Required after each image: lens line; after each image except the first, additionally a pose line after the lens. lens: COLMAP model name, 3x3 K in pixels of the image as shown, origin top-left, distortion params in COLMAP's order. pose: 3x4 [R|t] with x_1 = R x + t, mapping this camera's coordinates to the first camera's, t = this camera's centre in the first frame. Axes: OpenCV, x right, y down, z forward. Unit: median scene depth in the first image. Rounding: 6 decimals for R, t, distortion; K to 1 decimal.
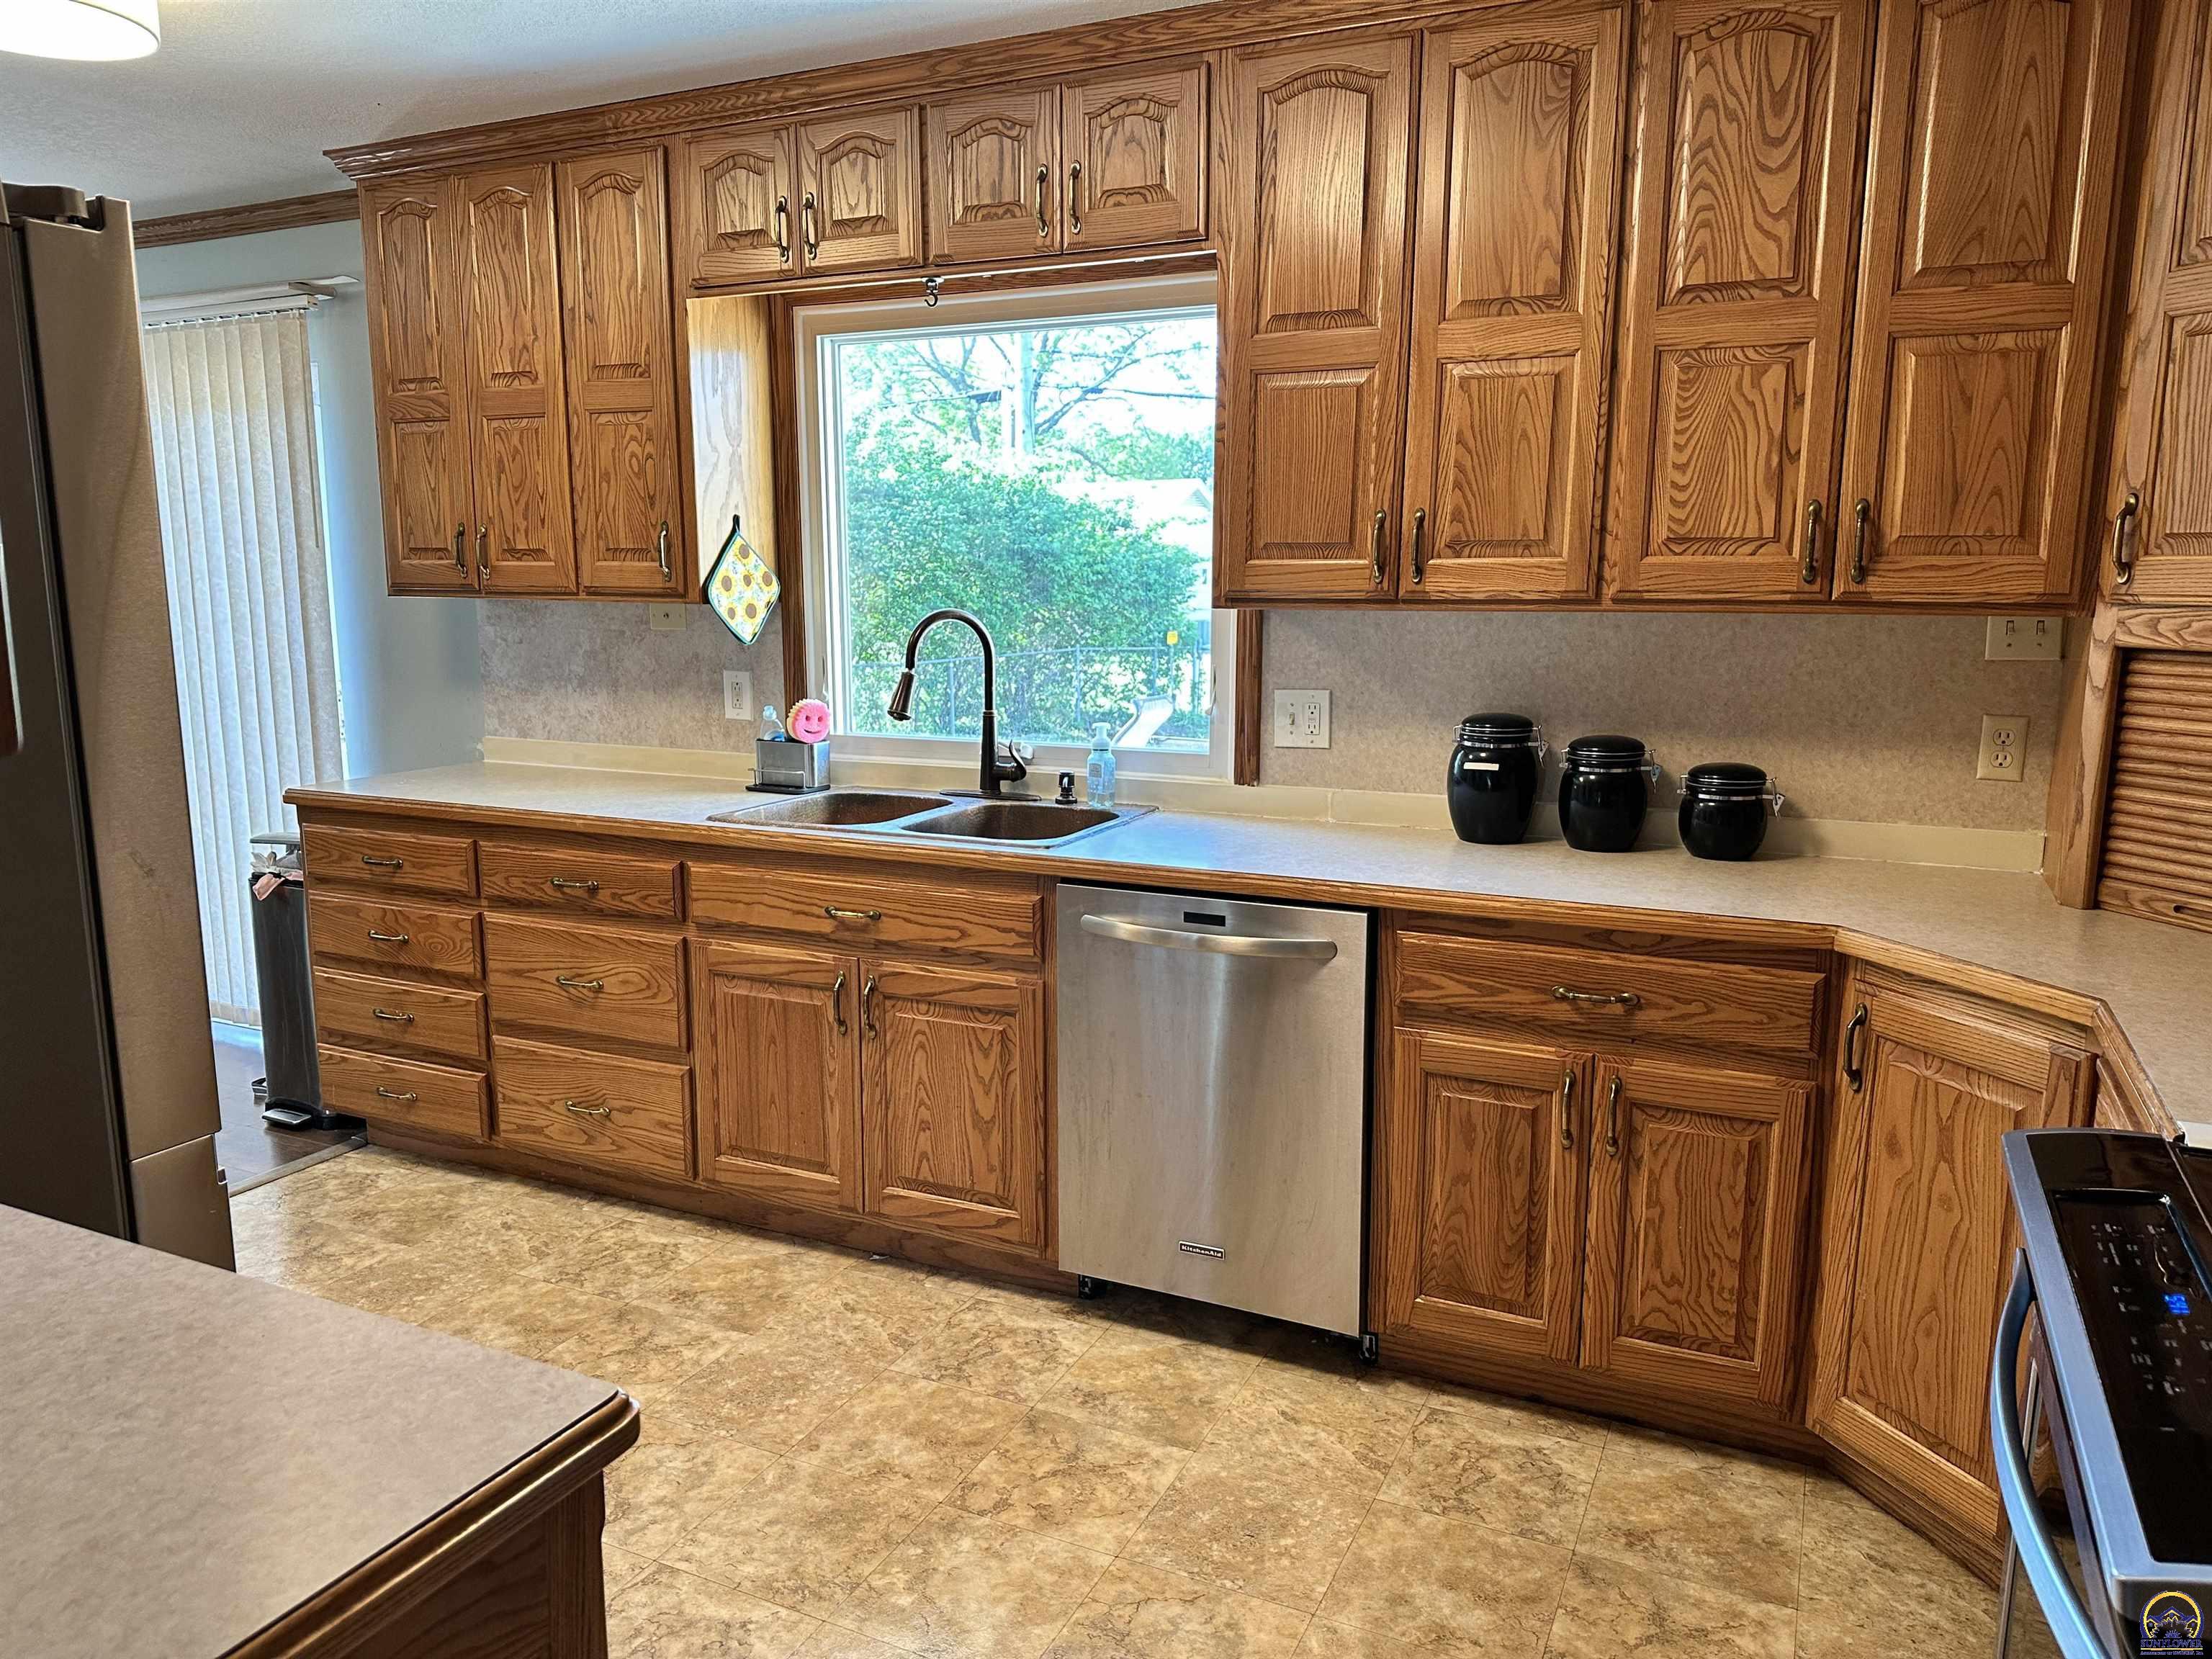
lens RADIAL K [[1556.4, 0, 1106.5], [0, 1556.4, 827.2], [0, 0, 1]] dist [0.163127, -0.253316]
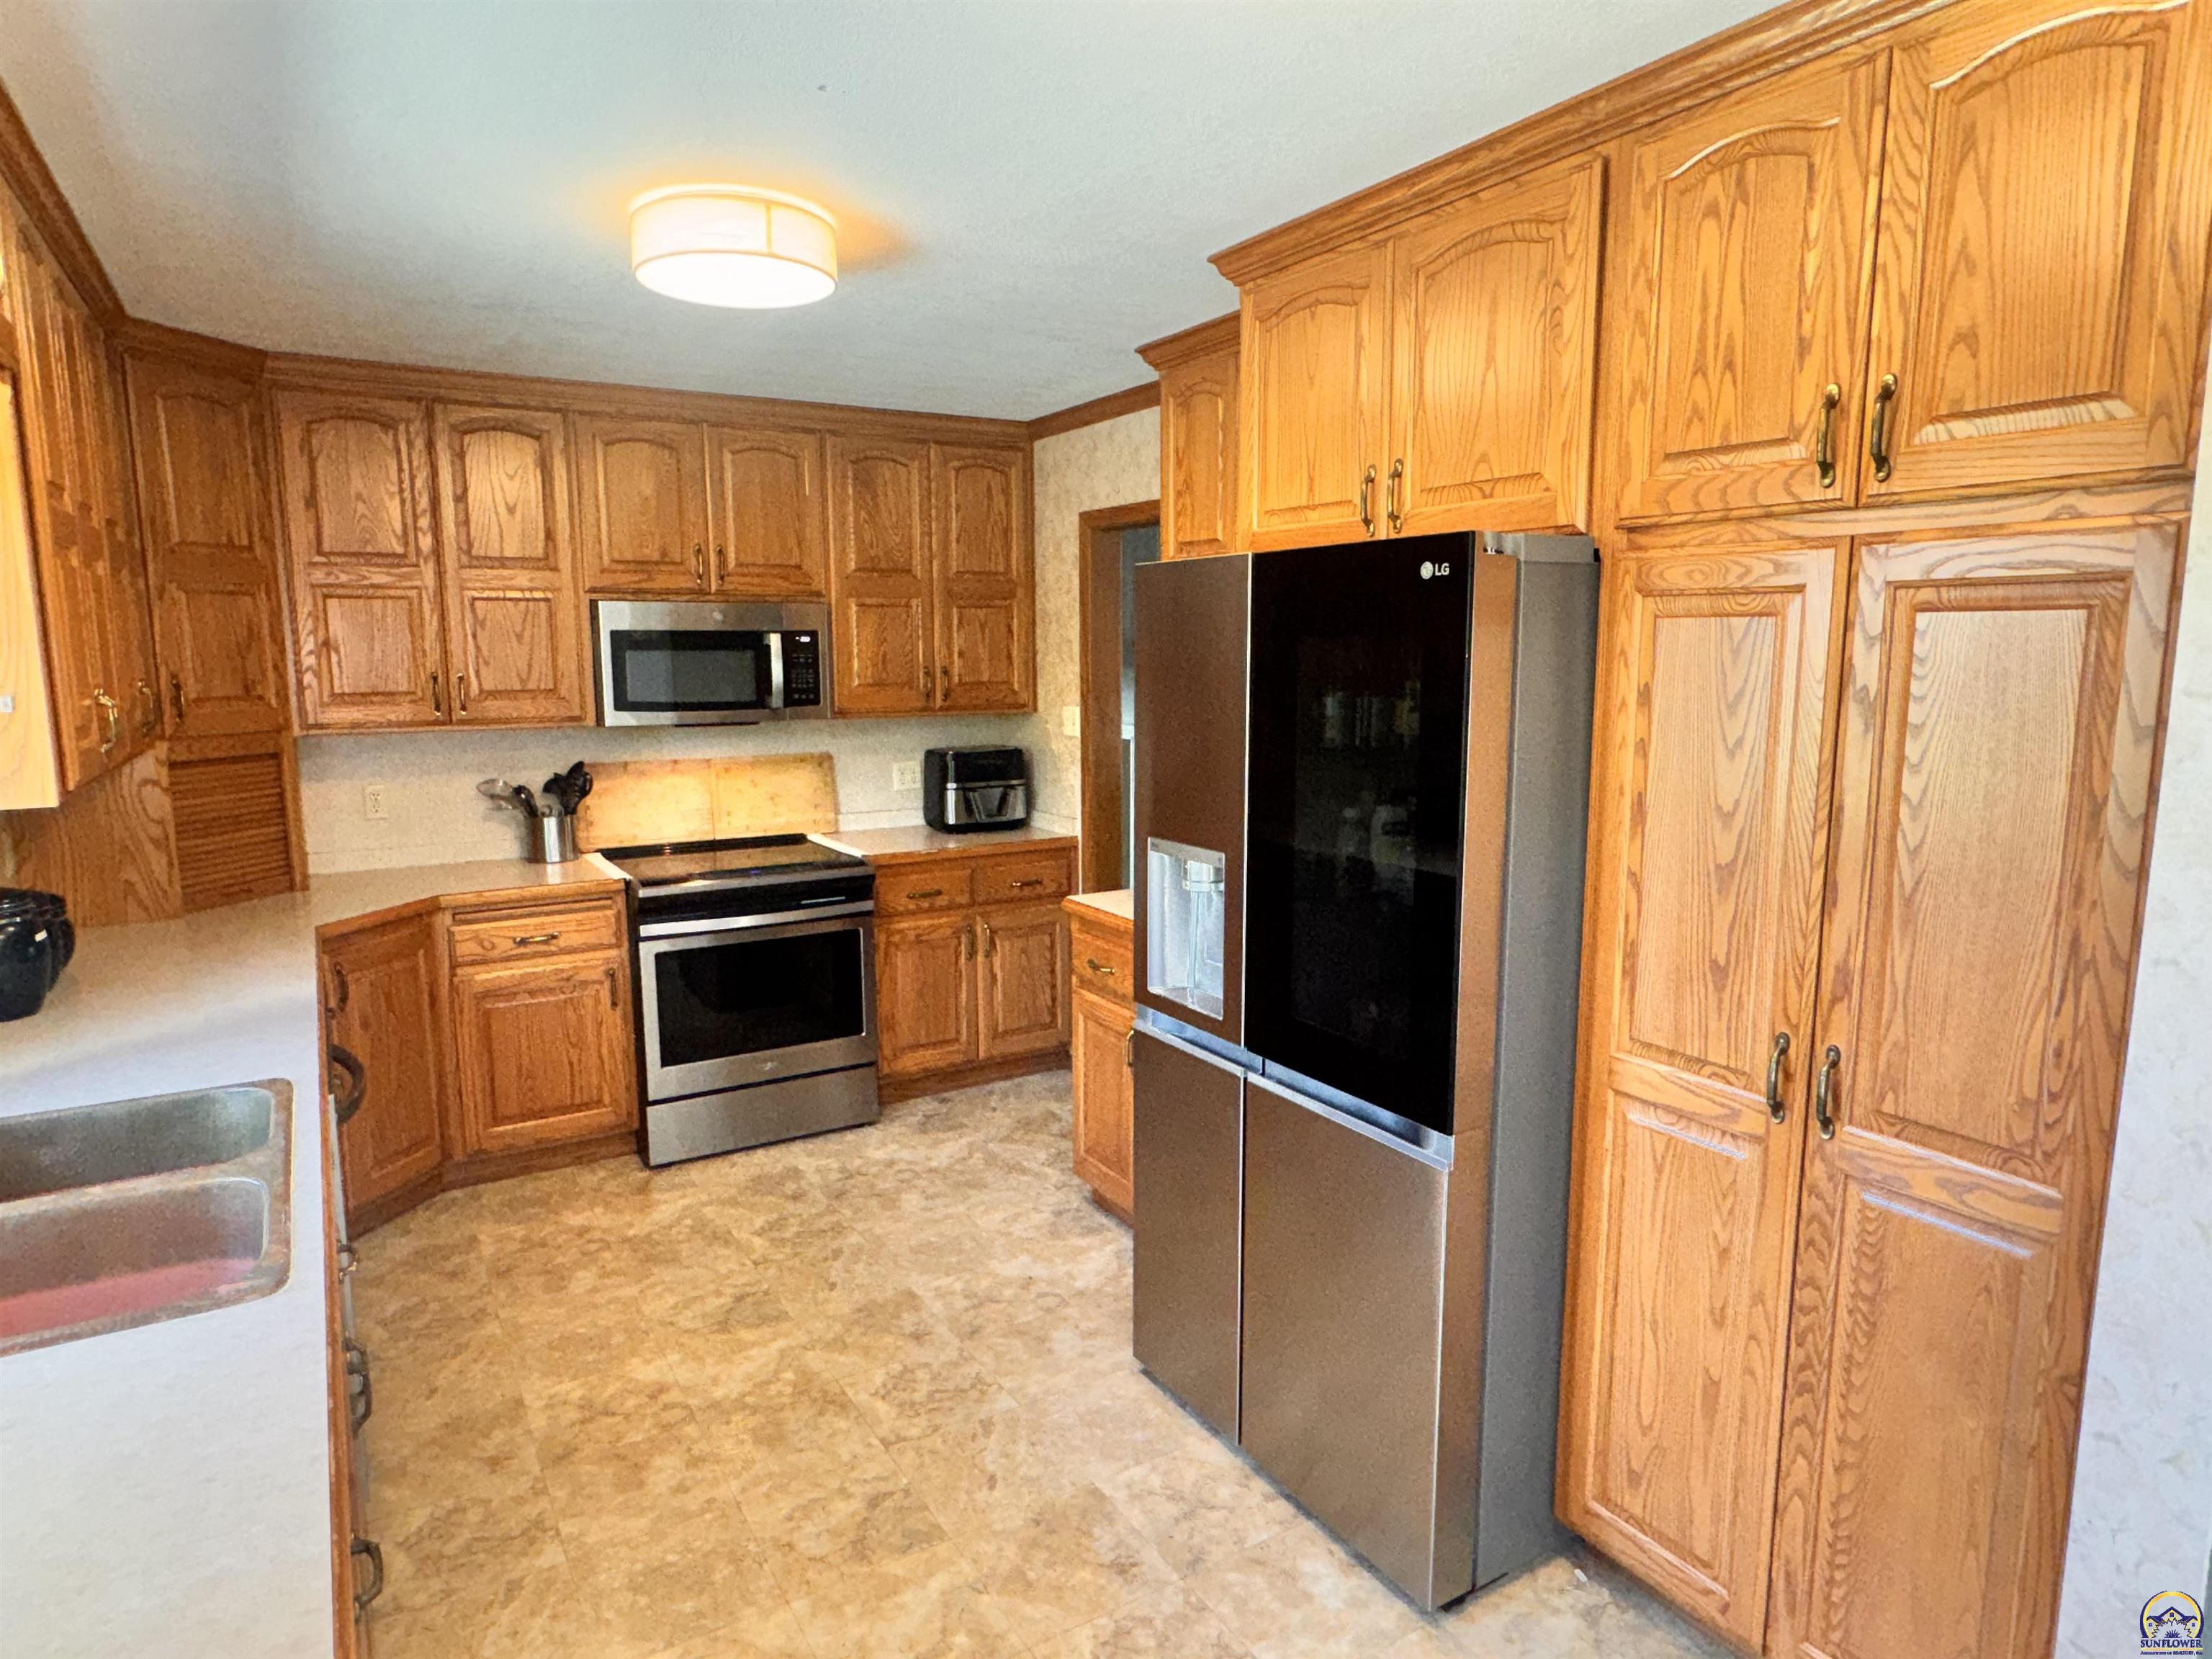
lens RADIAL K [[1307.3, 0, 1099.3], [0, 1307.3, 834.0], [0, 0, 1]] dist [-0.005305, -0.000133]
pose [[-0.841846, -0.075053, 0.534473, -0.696453], [0.091842, 0.955920, 0.278896, -0.243620], [-0.531845, 0.283875, -0.797844, 1.149001]]
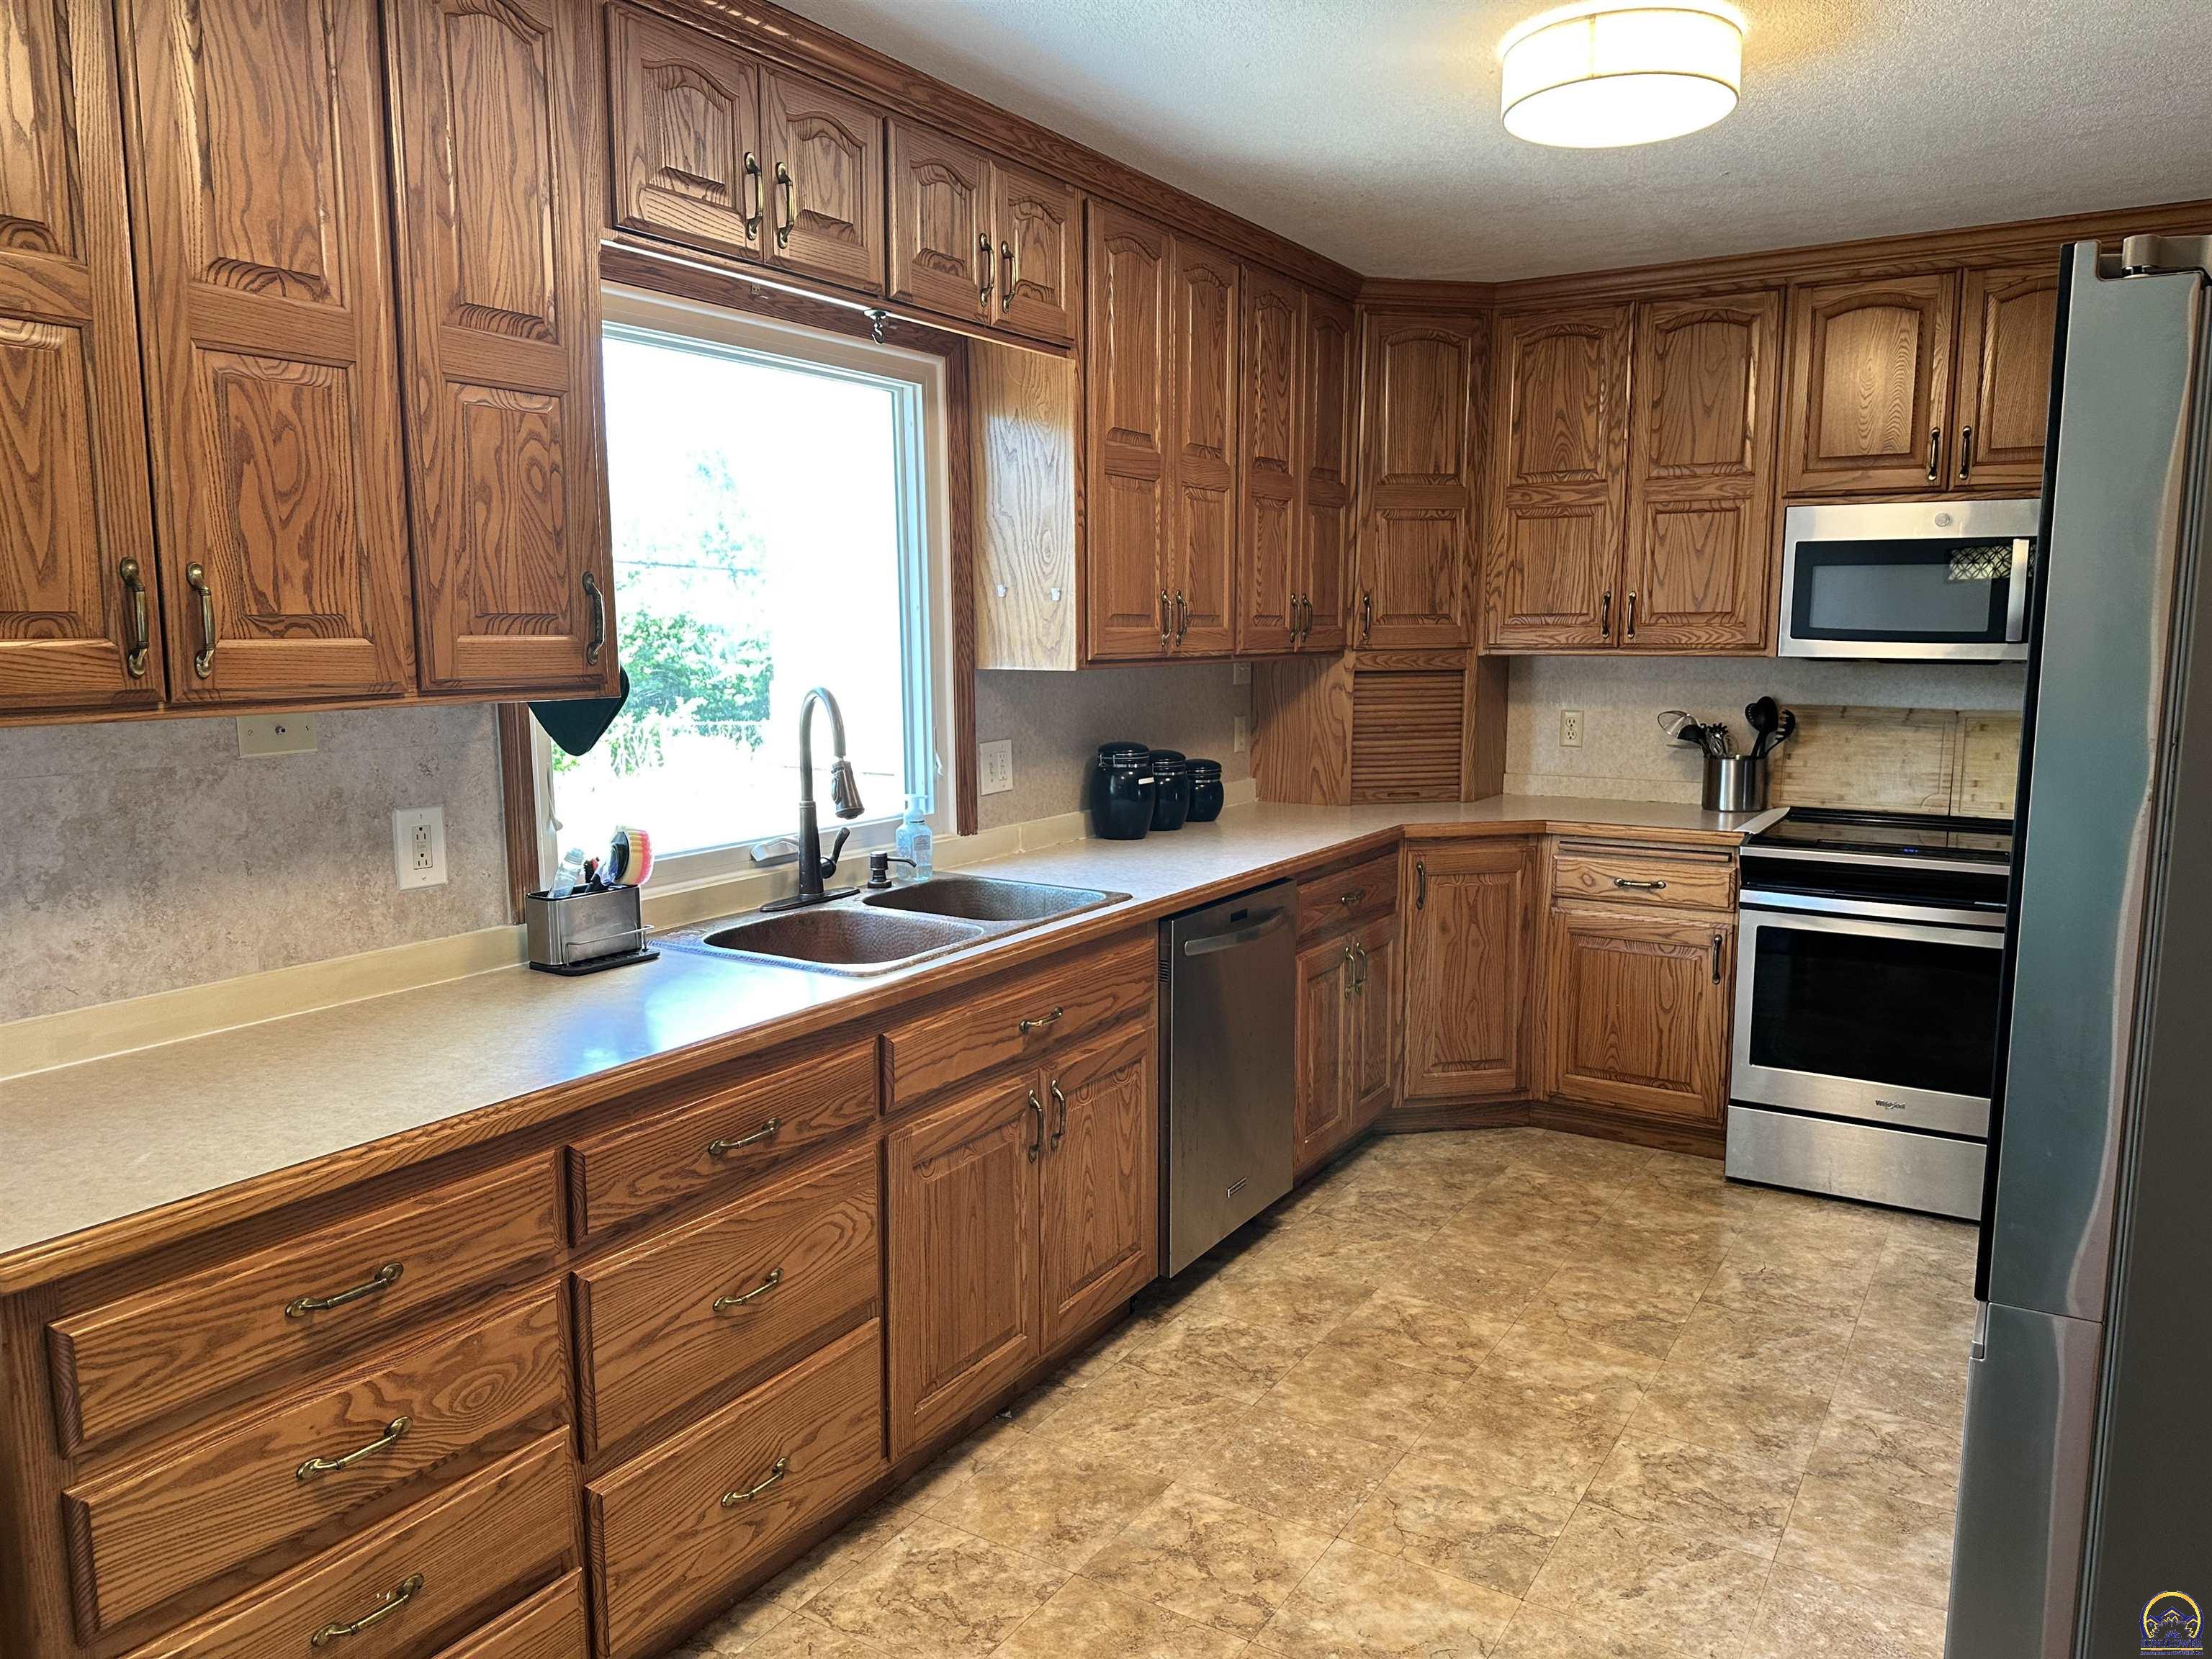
lens RADIAL K [[1556.4, 0, 1106.5], [0, 1556.4, 827.2], [0, 0, 1]] dist [0.163127, -0.253316]
pose [[0.102854, -0.132430, 0.985841, -0.959497], [0.163218, 0.979911, 0.114605, -0.140074], [-0.981214, 0.149119, 0.122403, 0.778295]]
